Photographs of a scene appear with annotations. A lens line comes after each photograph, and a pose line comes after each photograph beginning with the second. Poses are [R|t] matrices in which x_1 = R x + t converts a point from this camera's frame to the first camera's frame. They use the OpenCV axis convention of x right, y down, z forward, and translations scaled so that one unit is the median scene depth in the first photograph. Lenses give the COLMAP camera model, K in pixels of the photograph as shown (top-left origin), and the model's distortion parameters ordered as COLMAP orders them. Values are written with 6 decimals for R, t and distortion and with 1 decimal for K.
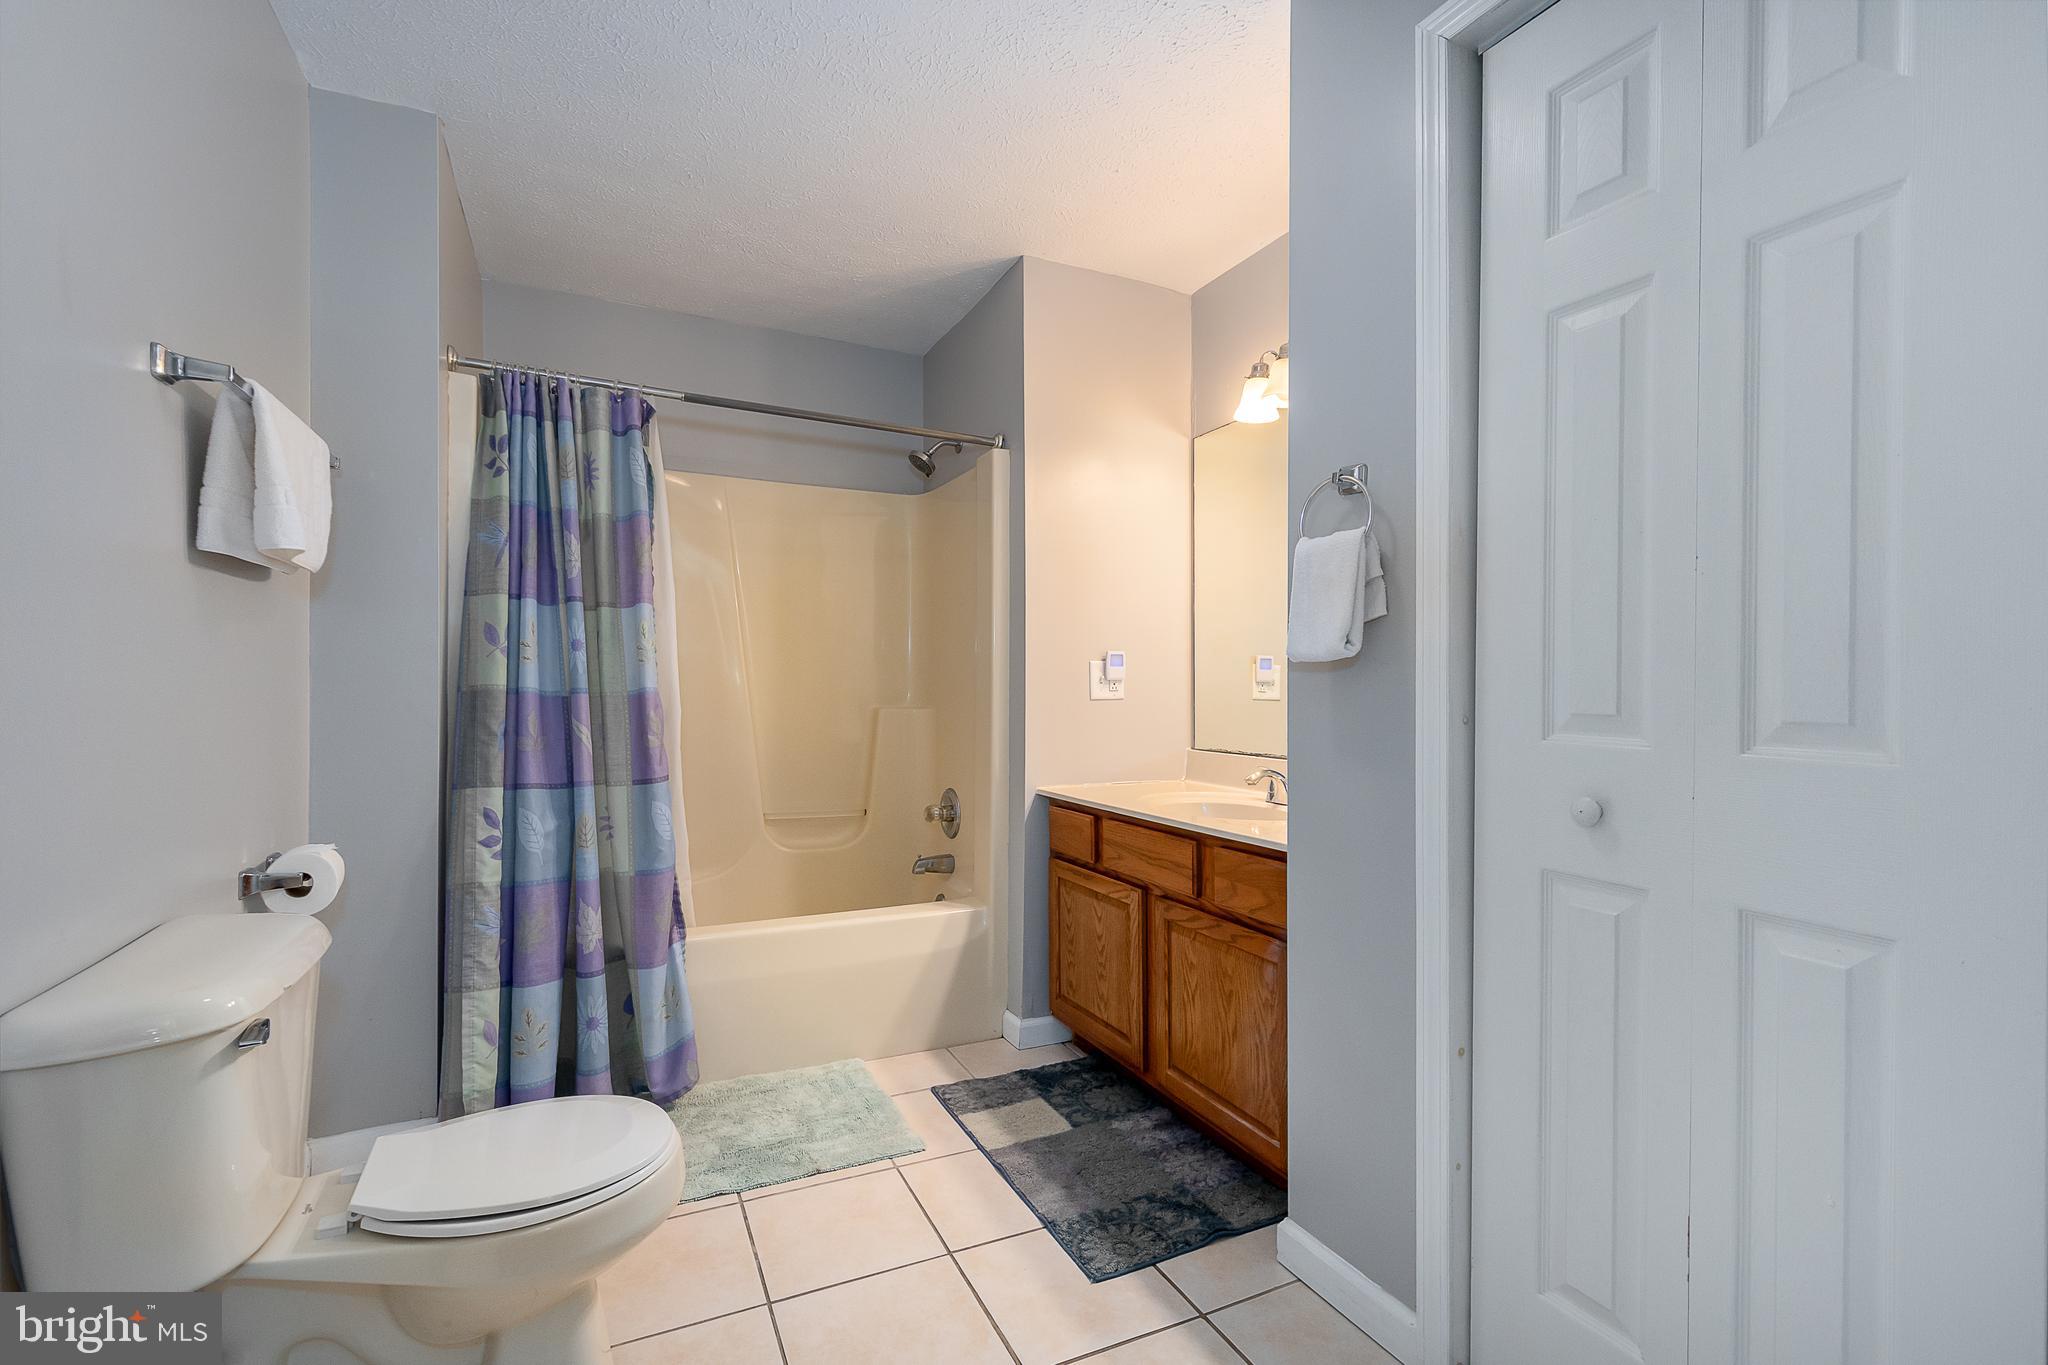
lens RADIAL K [[907.6, 0, 1014.4], [0, 907.6, 678.7], [0, 0, 1]] dist [0.003149, -0.000122]
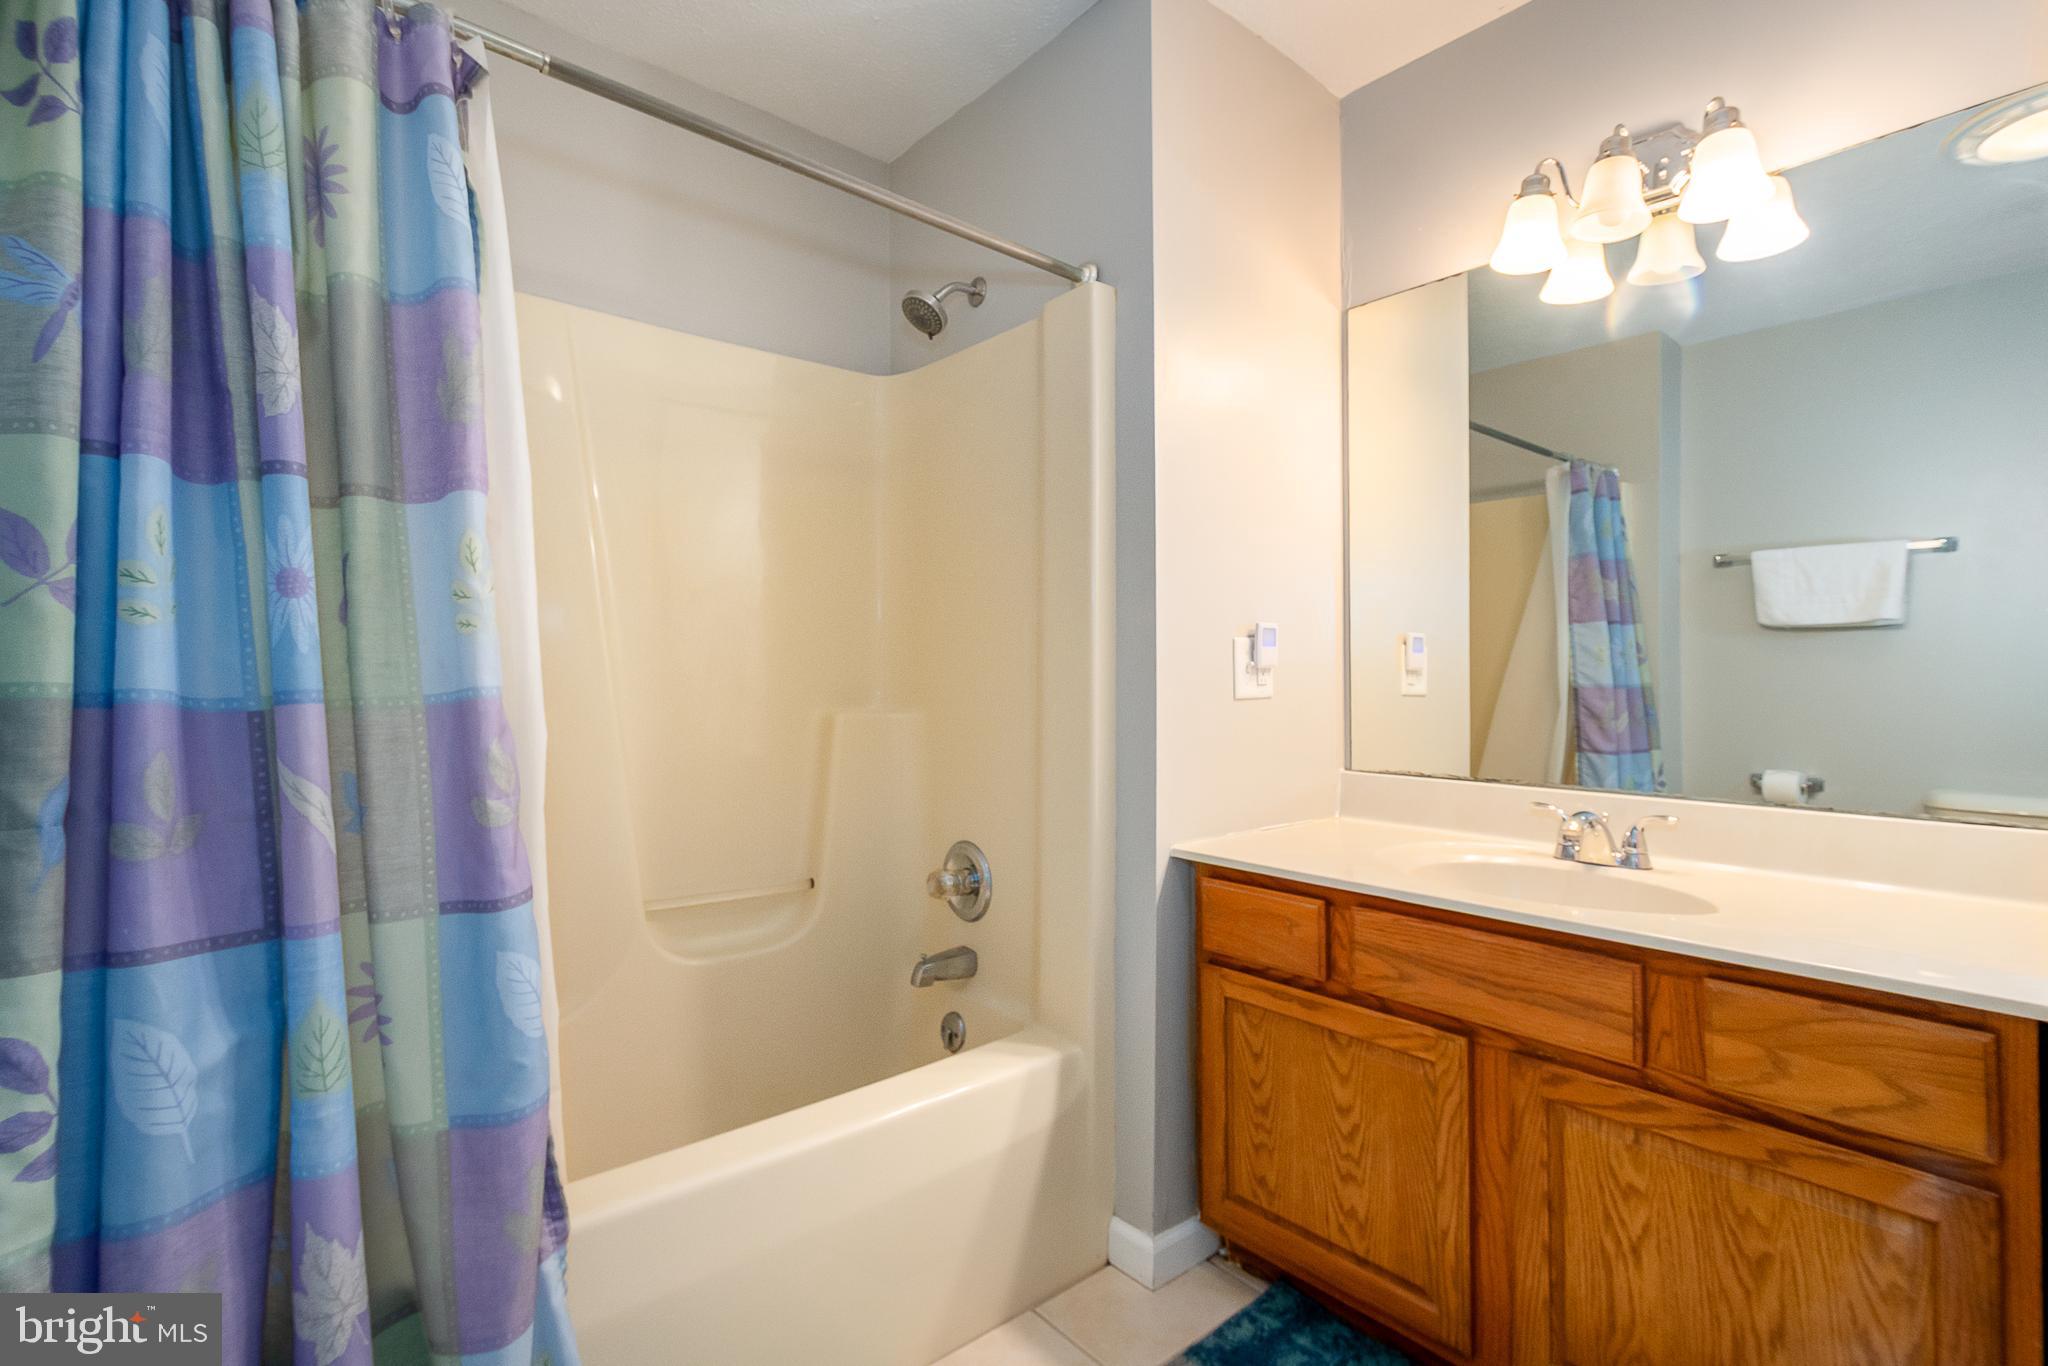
lens RADIAL K [[923.1, 0, 1026.3], [0, 923.1, 666.0], [0, 0, 1]] dist [0.000047, 0.000385]
pose [[0.960865, 0.000603, 0.277015, -0.277680], [-0.001233, 0.999997, 0.002099, -0.001339], [-0.277013, -0.002358, 0.960863, 0.507878]]
